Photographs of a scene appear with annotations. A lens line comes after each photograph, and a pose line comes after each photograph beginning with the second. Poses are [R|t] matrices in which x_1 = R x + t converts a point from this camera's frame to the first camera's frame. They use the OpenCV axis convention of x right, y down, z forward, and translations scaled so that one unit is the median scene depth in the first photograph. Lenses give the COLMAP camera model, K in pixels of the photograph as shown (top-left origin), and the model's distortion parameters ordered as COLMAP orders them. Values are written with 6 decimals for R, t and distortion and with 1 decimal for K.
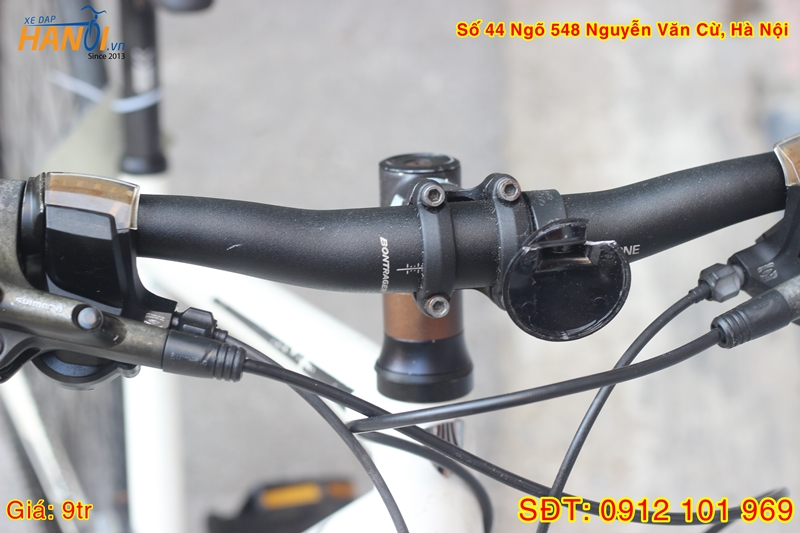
lens RADIAL K [[2036.3, 0, 402.7], [0, 2036.3, 266.7], [0, 0, 1]] dist [-0.092069, 0.000000]
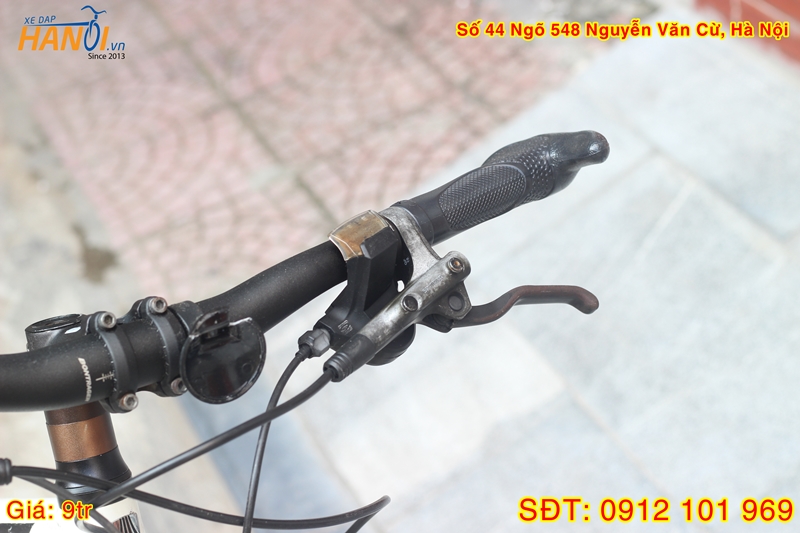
lens RADIAL K [[2036.3, 0, 404.3], [0, 2036.3, 265.5], [0, 0, 1]] dist [-0.092069, 0.000000]
pose [[0.903760, -0.211899, 0.371909, -0.295995], [0.269234, 0.956880, -0.109062, 0.127774], [-0.332762, 0.198696, 0.921840, -0.294737]]
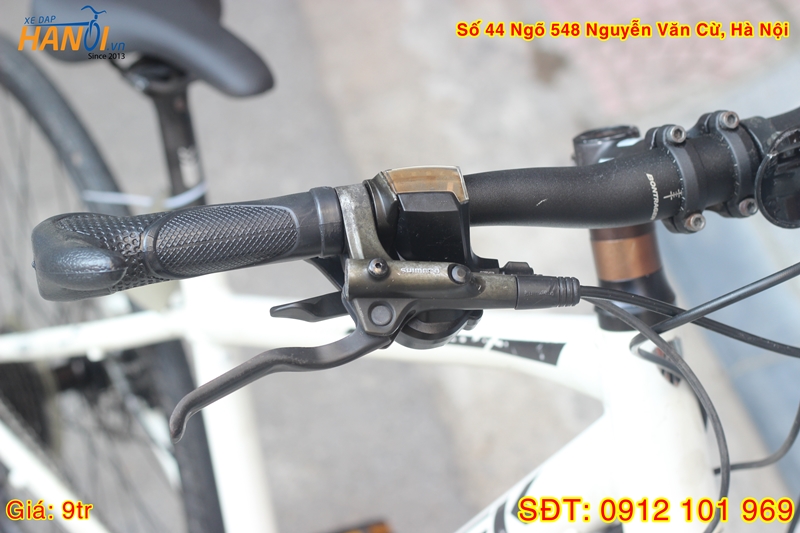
lens RADIAL K [[2036.3, 0, 399.1], [0, 2036.3, 268.2], [0, 0, 1]] dist [-0.092069, 0.000000]
pose [[0.963528, -0.200890, 0.176798, -0.383845], [0.214160, 0.974998, -0.059284, 0.081848], [-0.160468, 0.094985, 0.982460, -0.181893]]
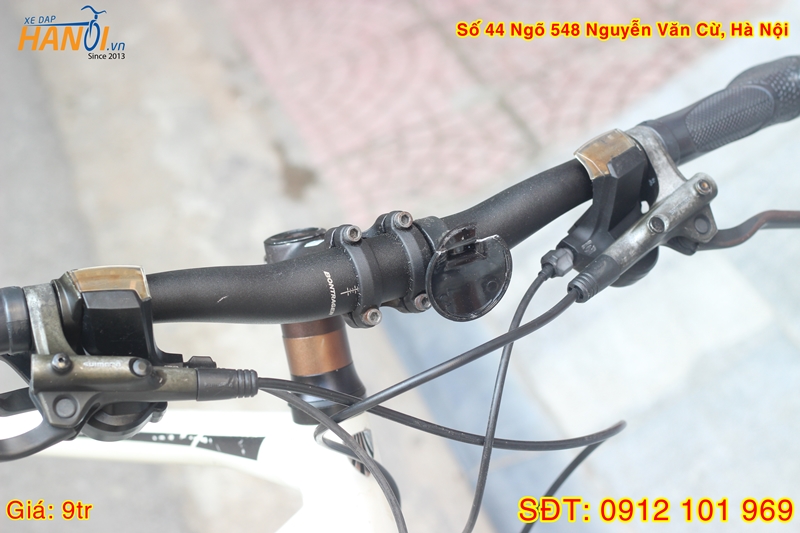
lens RADIAL K [[2036.3, 0, 391.5], [0, 2036.3, 270.2], [0, 0, 1]] dist [-0.092069, 0.000000]
pose [[0.938175, -0.201216, 0.281673, -0.336533], [0.235762, 0.967223, -0.094314, 0.117525], [-0.253464, 0.154891, 0.954864, -0.256690]]
